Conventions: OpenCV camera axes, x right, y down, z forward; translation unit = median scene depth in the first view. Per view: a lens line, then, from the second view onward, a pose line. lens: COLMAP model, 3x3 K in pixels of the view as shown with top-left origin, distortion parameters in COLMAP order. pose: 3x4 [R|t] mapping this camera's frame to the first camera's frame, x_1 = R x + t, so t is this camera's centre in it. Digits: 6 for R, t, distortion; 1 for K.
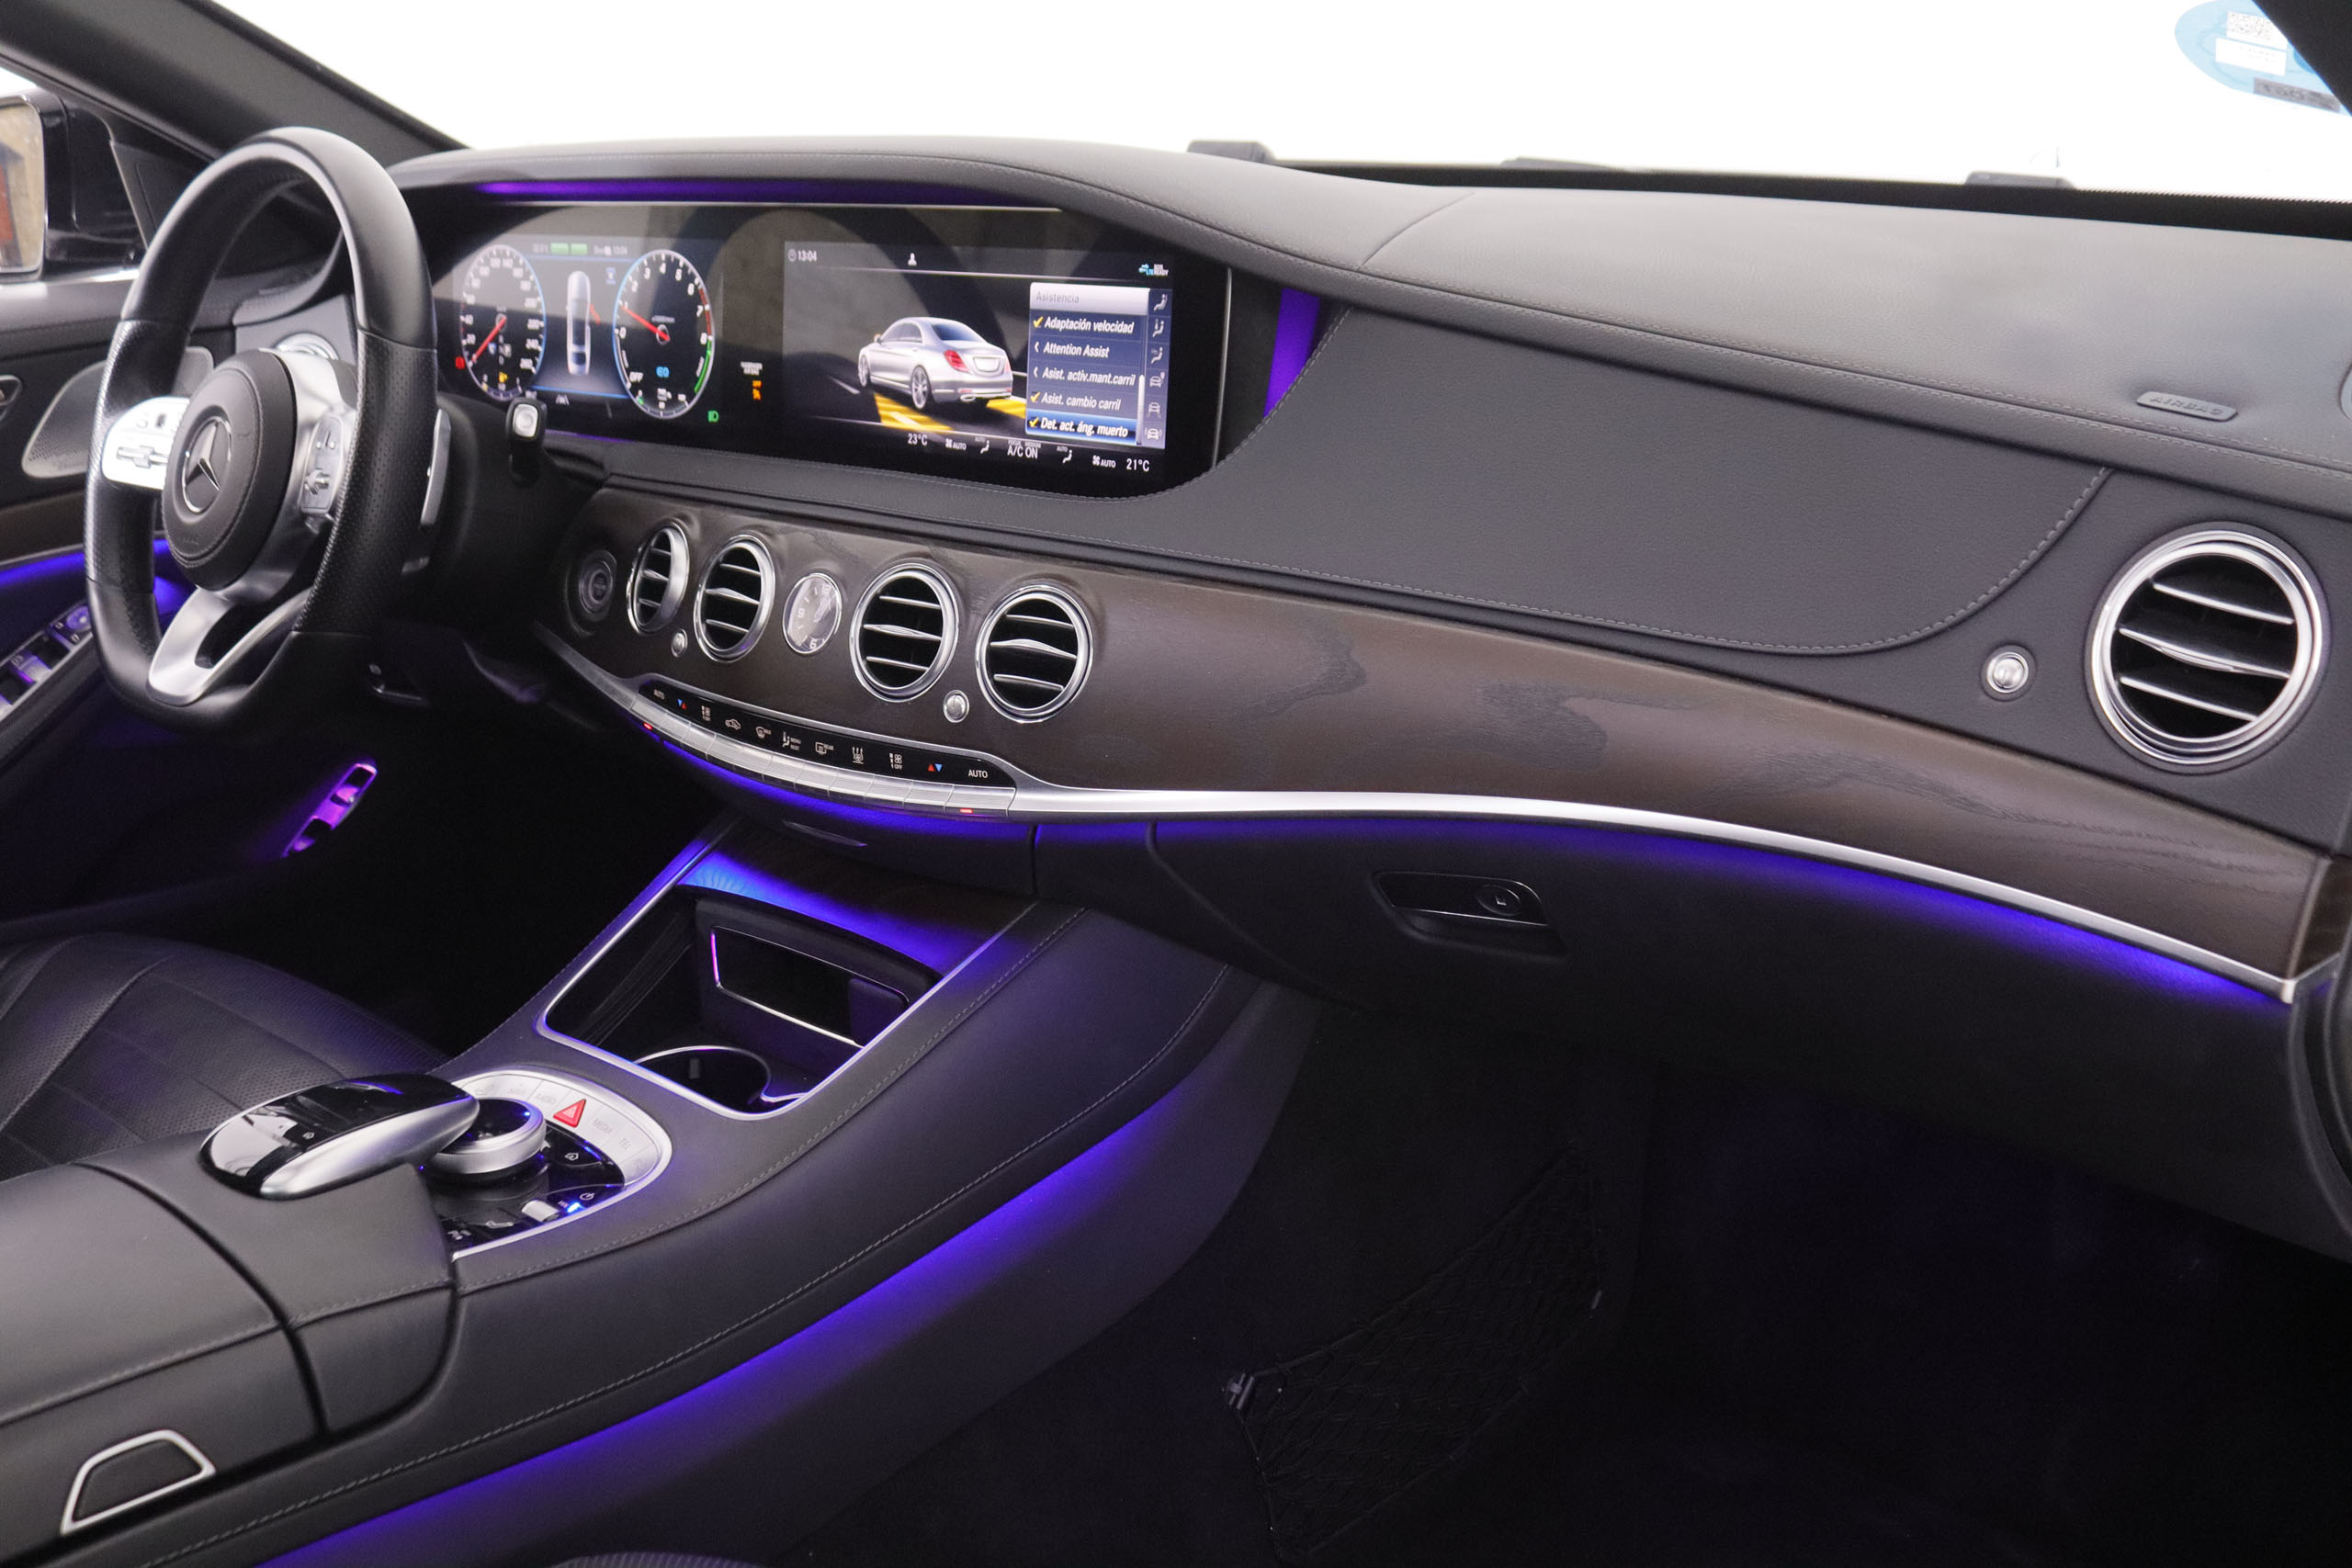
lens RADIAL K [[2189.9, 0, 1165.7], [0, 2189.9, 780.6], [0, 0, 1]] dist [-0.095960, 0.000000]
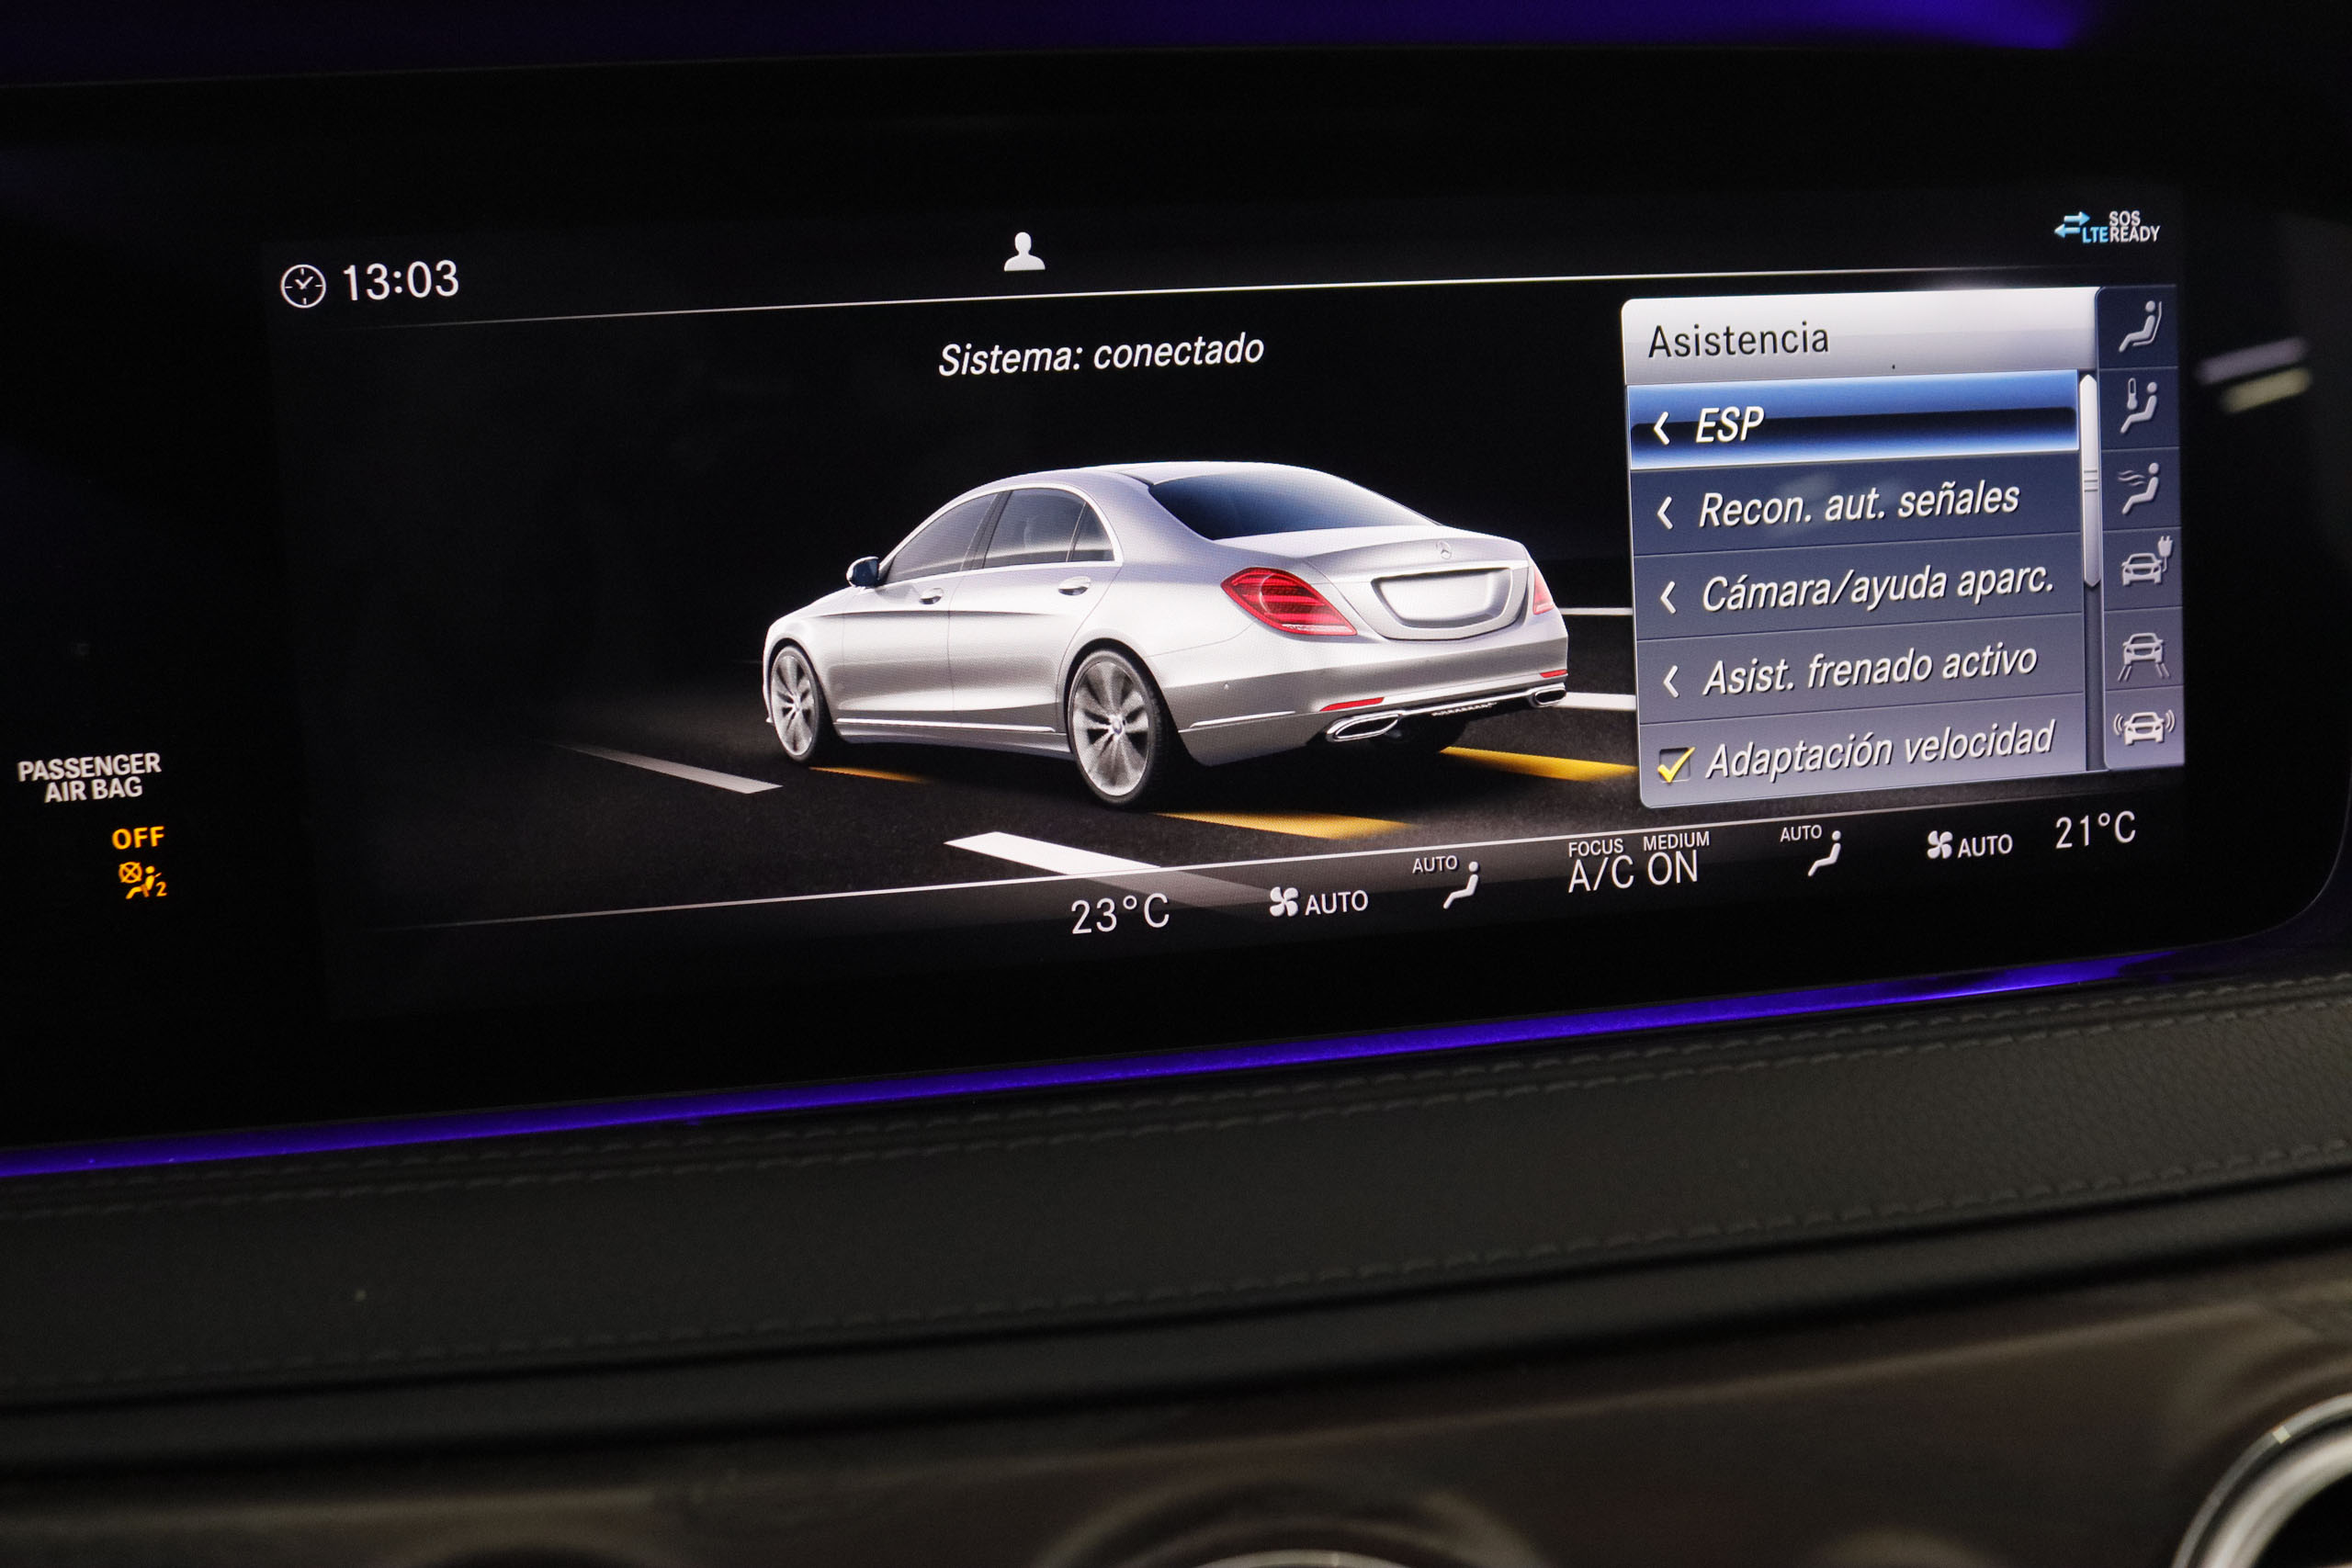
lens RADIAL K [[2189.9, 0, 1161.3], [0, 2189.9, 766.0], [0, 0, 1]] dist [-0.095960, 0.000000]
pose [[0.640224, -0.170173, 0.749102, -0.284483], [0.250374, 0.968131, 0.005946, -0.159564], [-0.726241, 0.183749, 0.662428, 0.744654]]
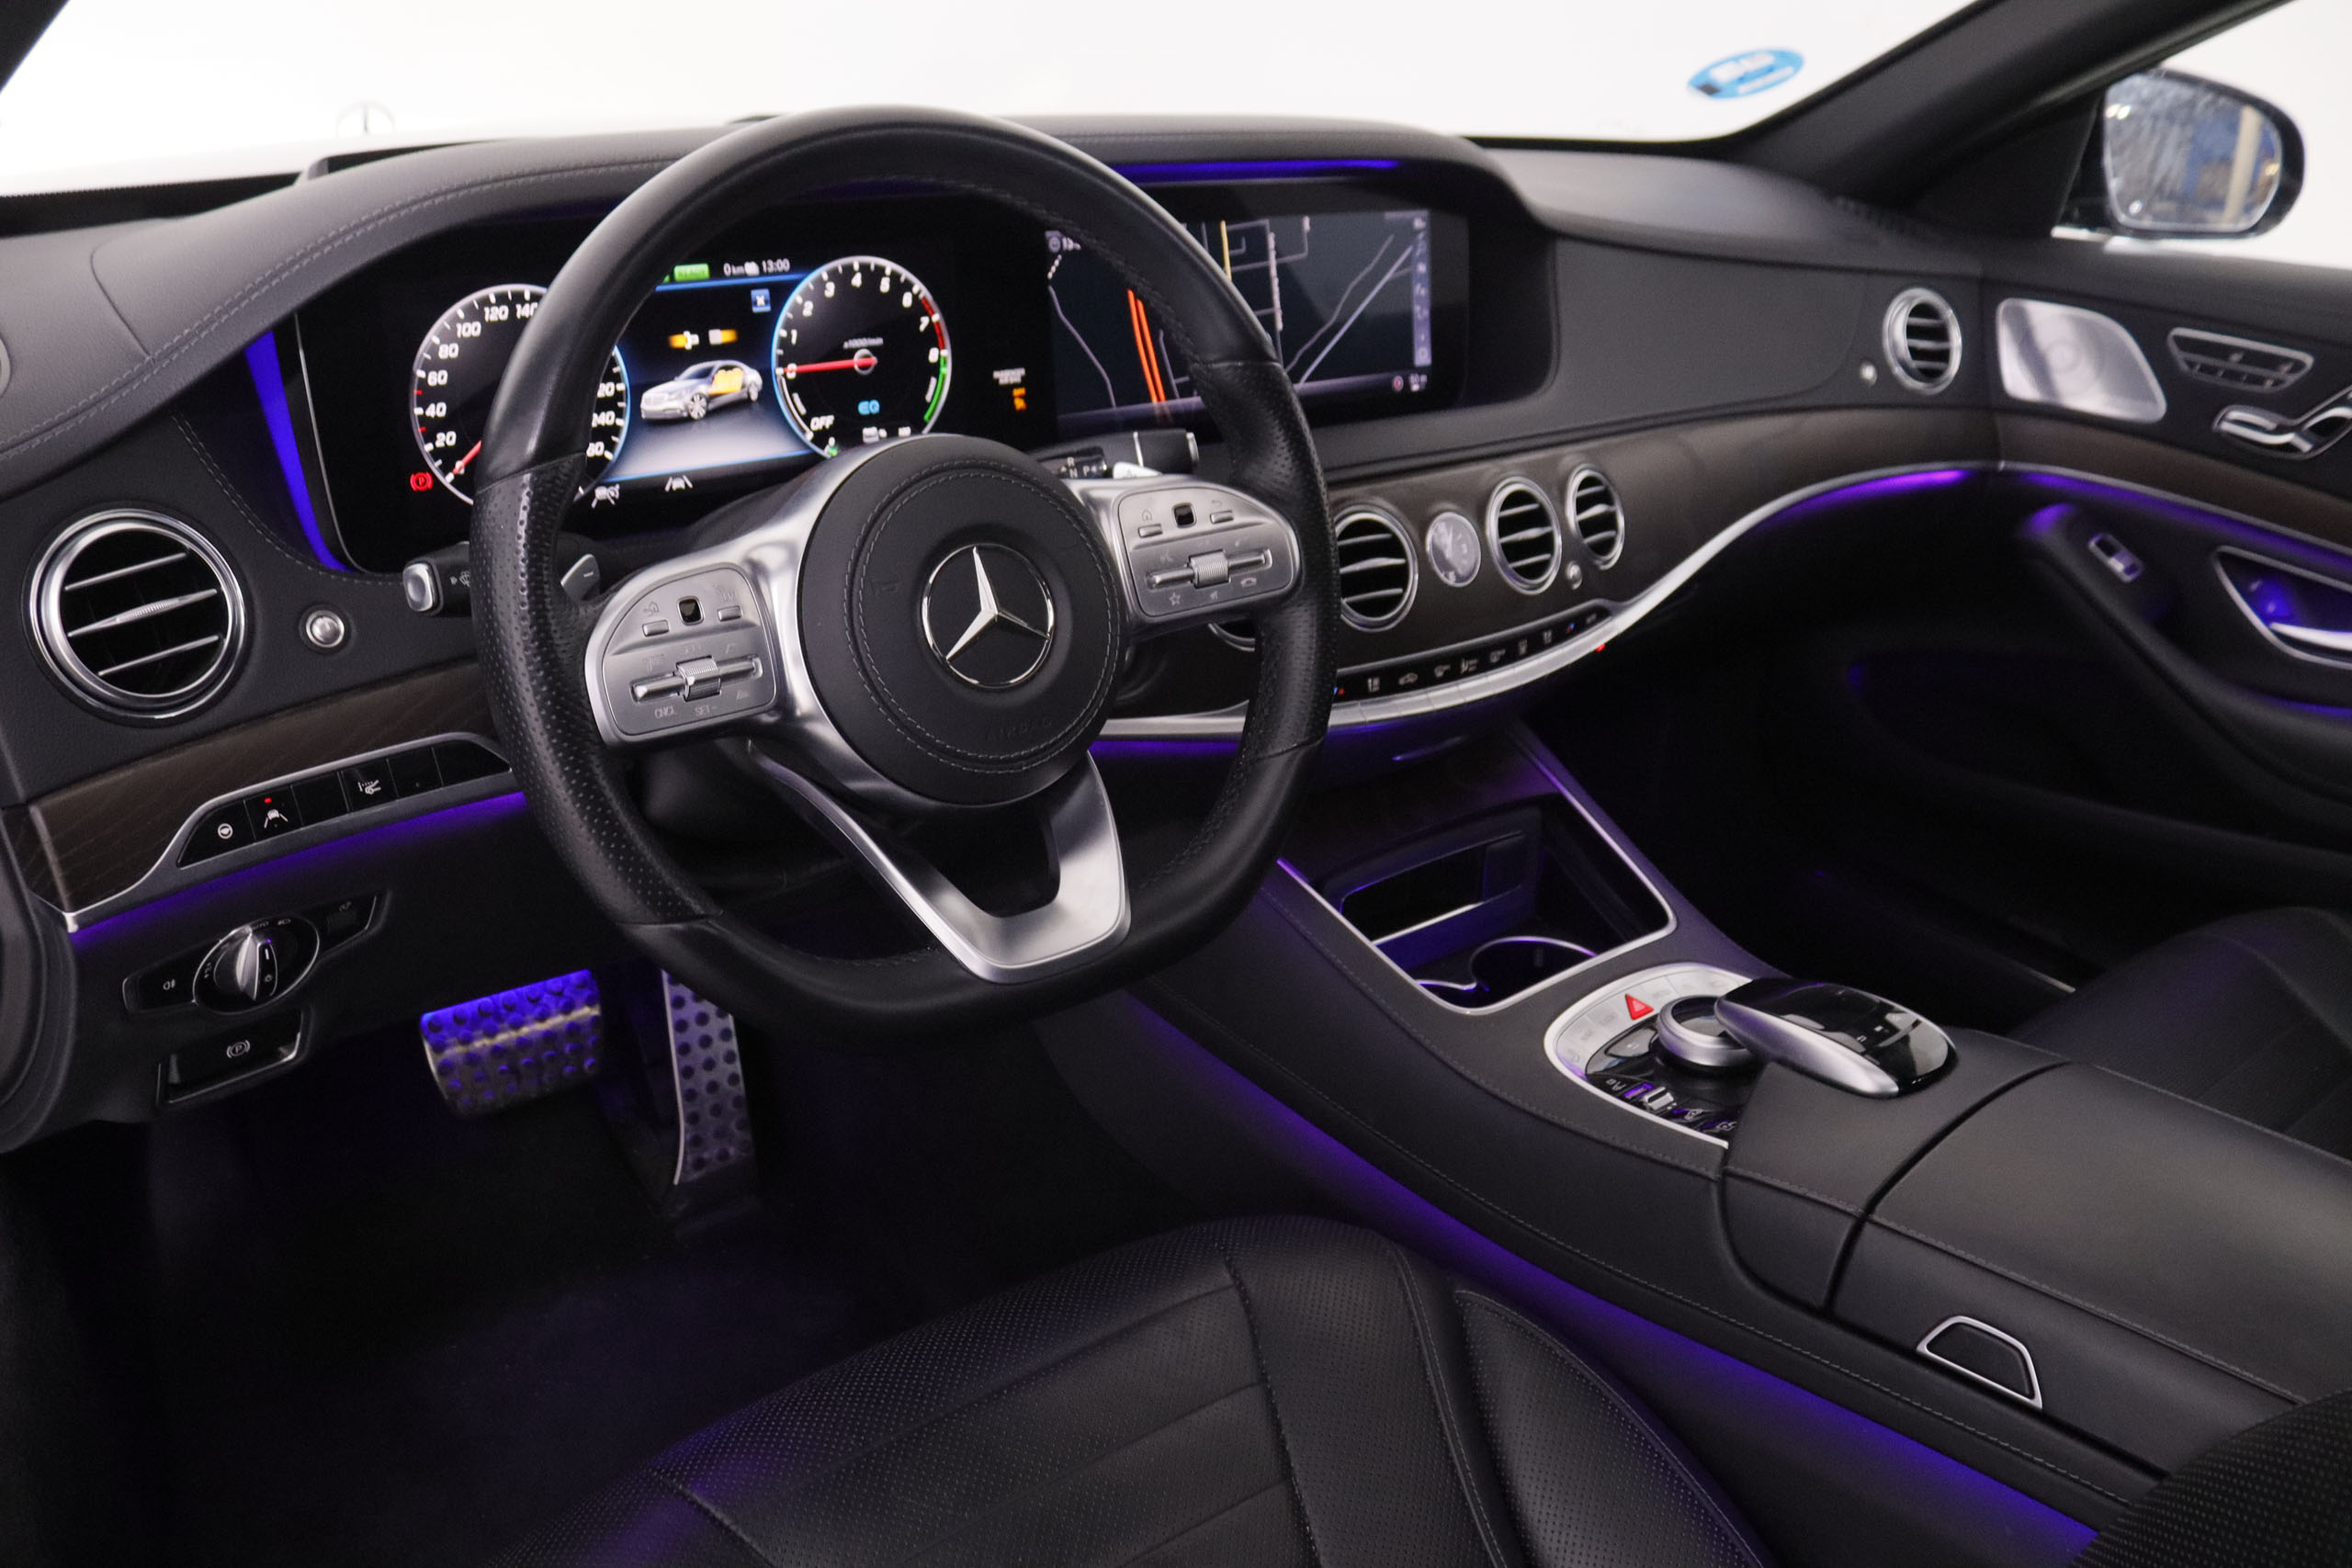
lens RADIAL K [[1895.8, 0, 1193.8], [0, 1895.8, 768.1], [0, 0, 1]] dist [-0.160441, 0.103969]
pose [[0.161525, -0.340296, 0.926341, -0.926555], [0.267257, 0.918675, 0.290879, -0.240943], [-0.949991, 0.200587, 0.239336, 0.760534]]
